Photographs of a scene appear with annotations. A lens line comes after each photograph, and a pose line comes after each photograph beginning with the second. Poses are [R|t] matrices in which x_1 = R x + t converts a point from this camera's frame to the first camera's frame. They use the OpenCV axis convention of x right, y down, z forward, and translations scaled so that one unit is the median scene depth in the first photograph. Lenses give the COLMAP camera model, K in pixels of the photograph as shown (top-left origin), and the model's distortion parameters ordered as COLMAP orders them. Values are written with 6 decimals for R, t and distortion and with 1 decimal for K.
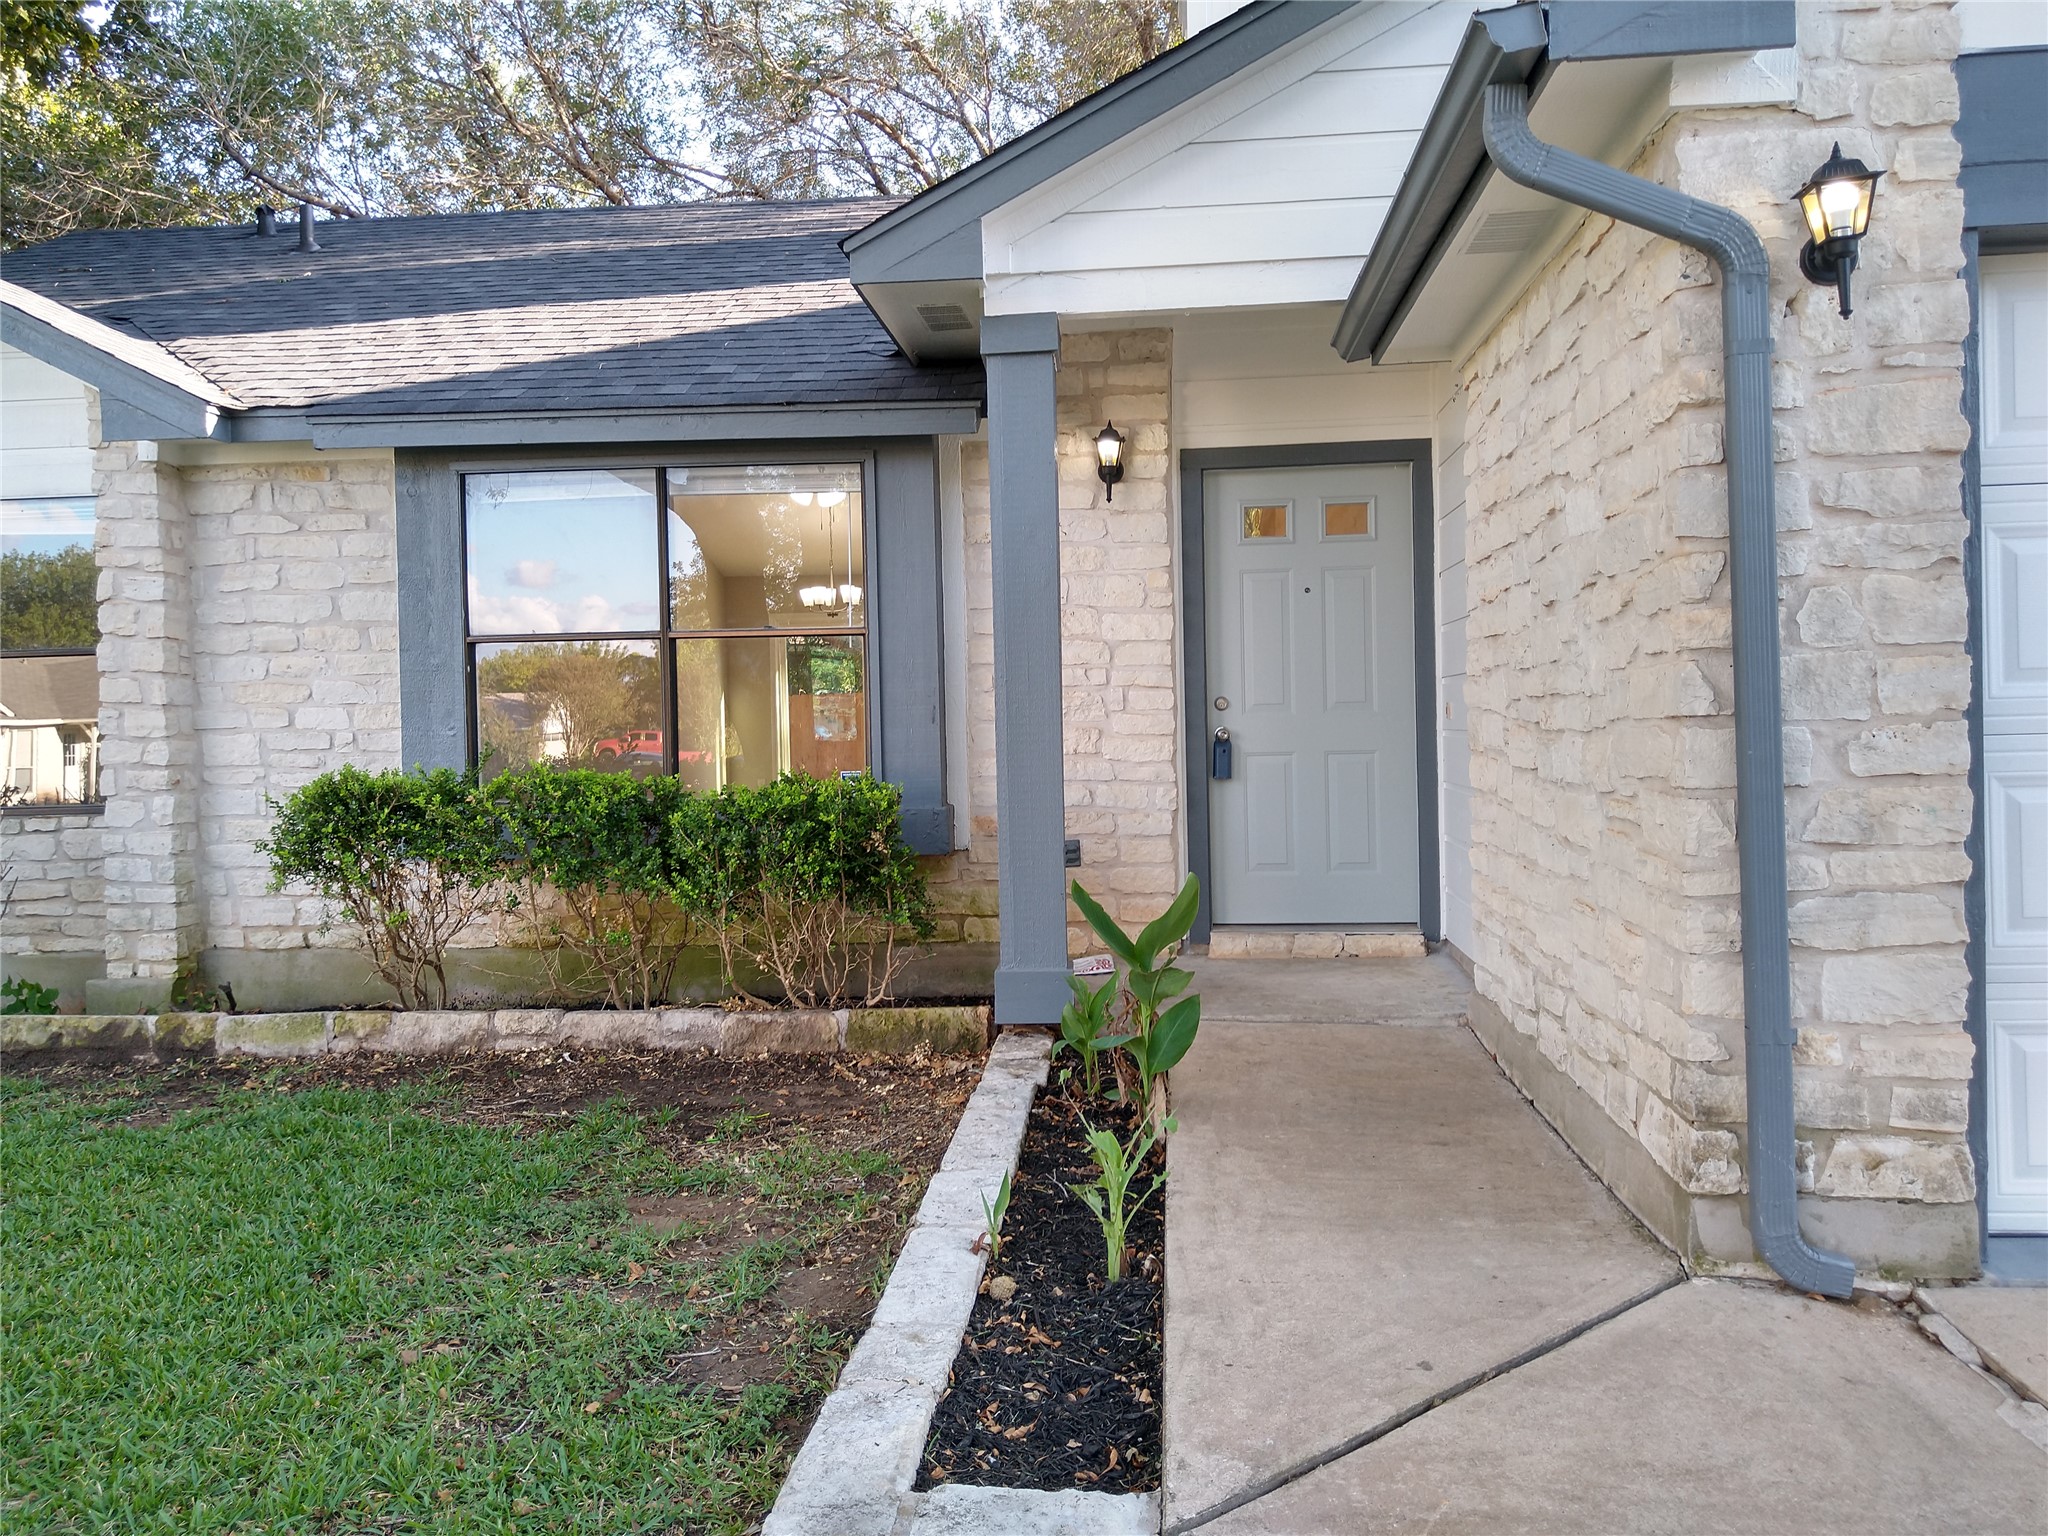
lens RADIAL K [[1585.0, 0, 1015.7], [0, 1585.0, 751.4], [0, 0, 1]] dist [0.072423, -0.105405]
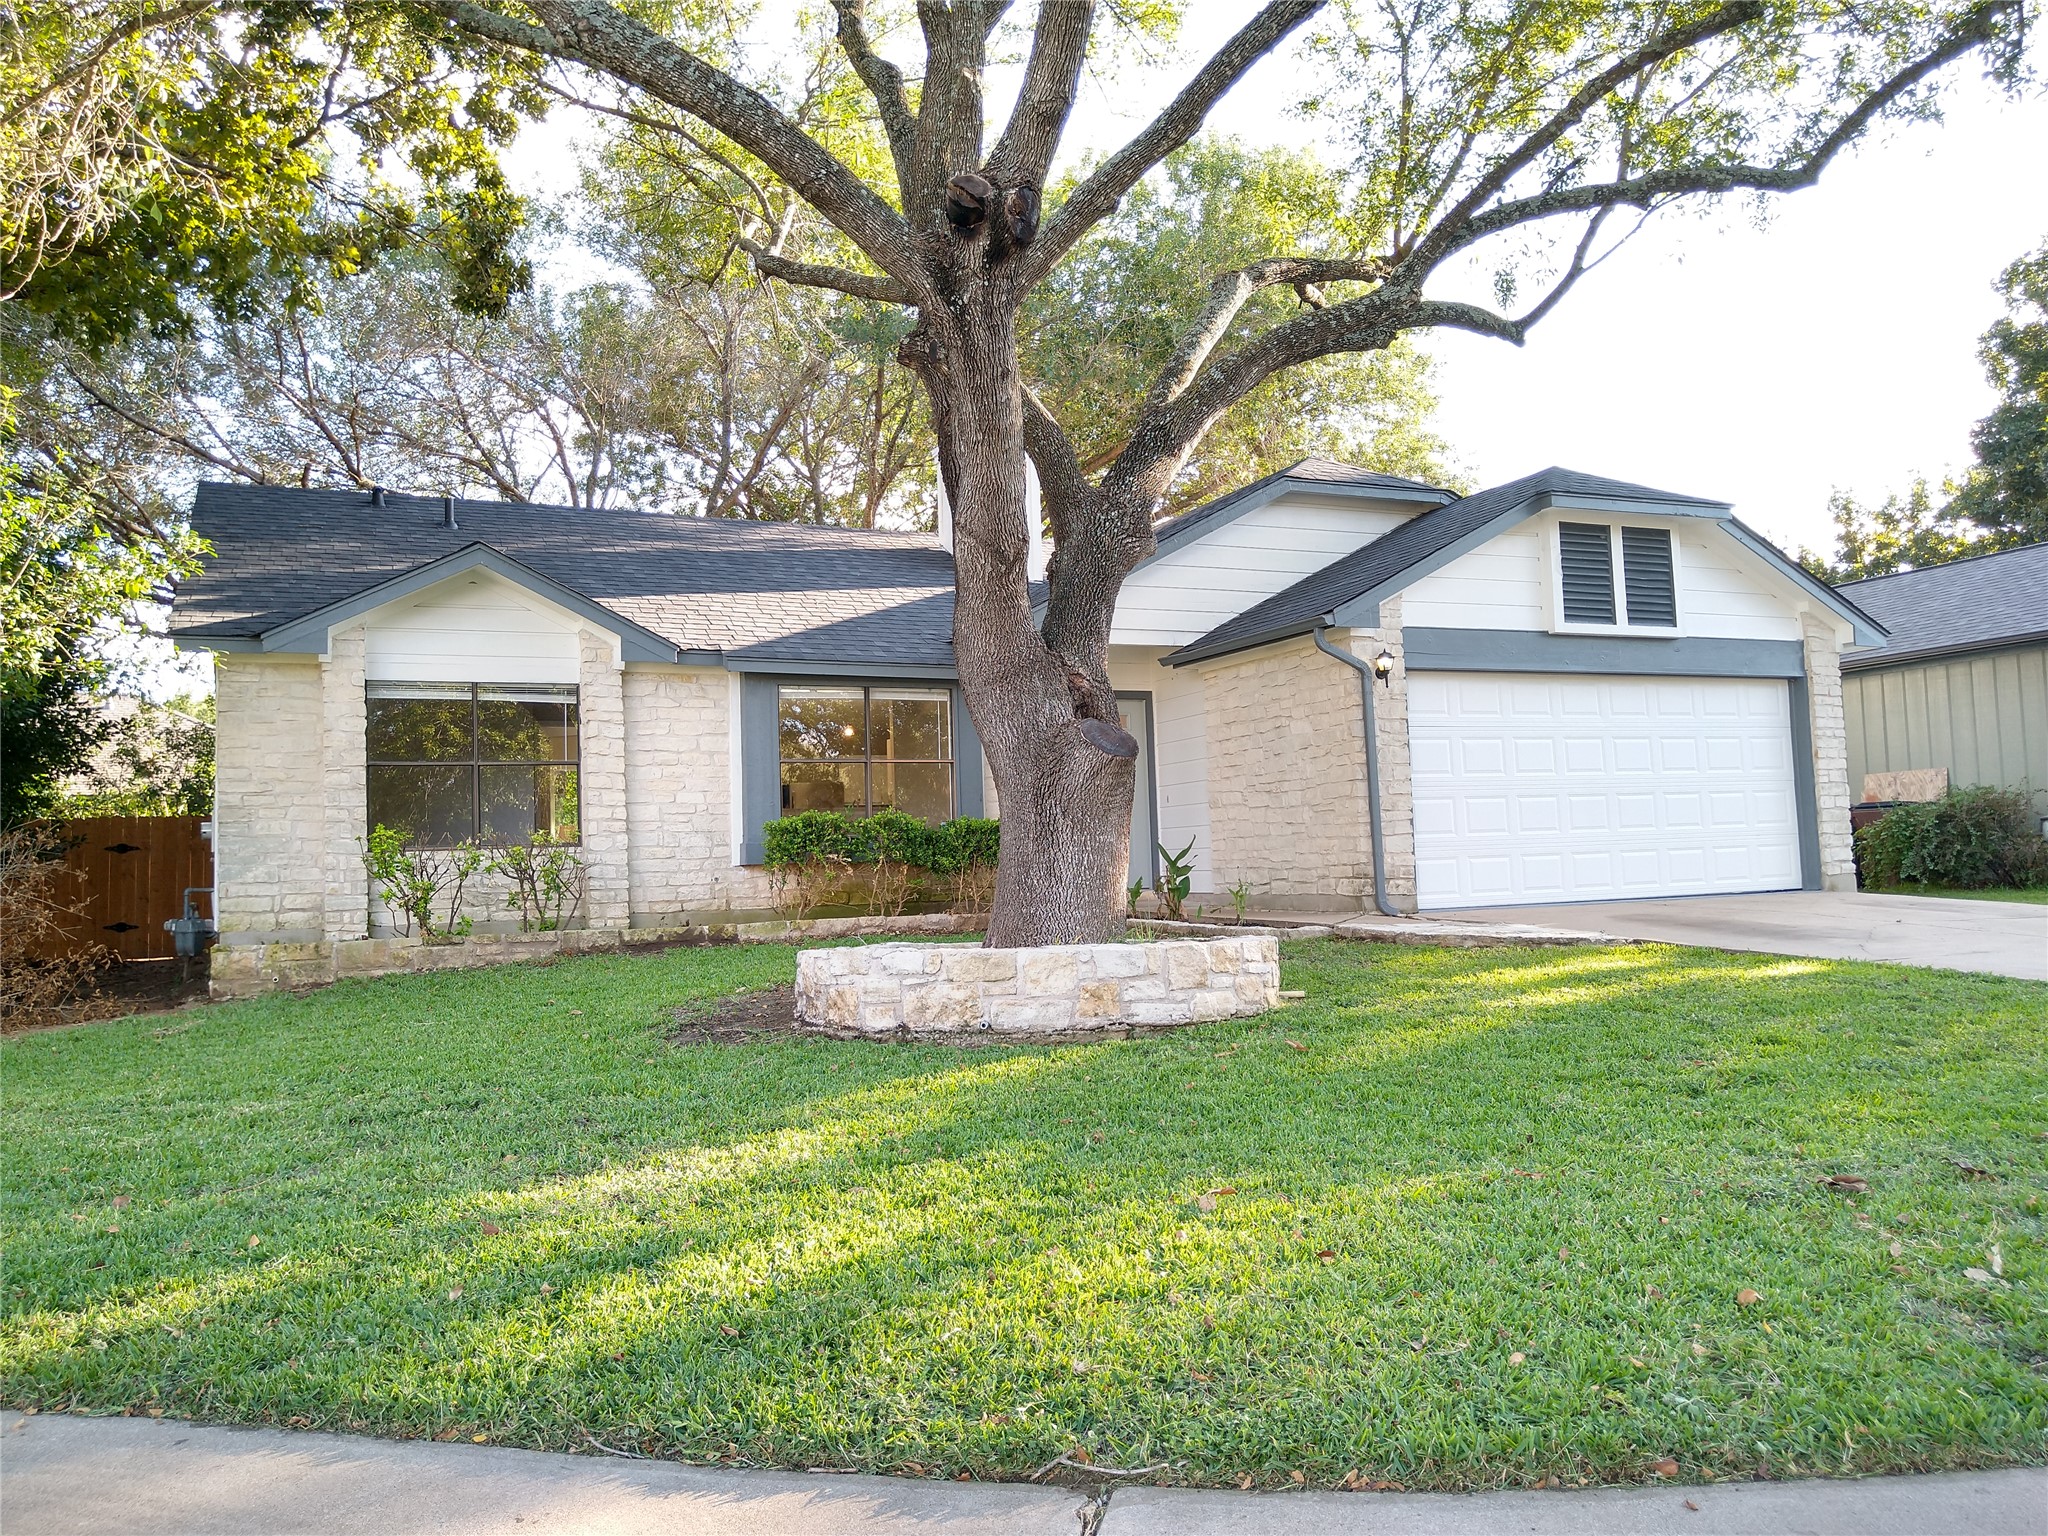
lens RADIAL K [[1585.0, 0, 1015.7], [0, 1585.0, 751.4], [0, 0, 1]] dist [0.072423, -0.105405]
pose [[0.872677, 0.032147, 0.487238, -2.362326], [0.023253, 0.993963, -0.107228, 0.327832], [-0.487743, 0.104905, 0.866661, -2.144817]]
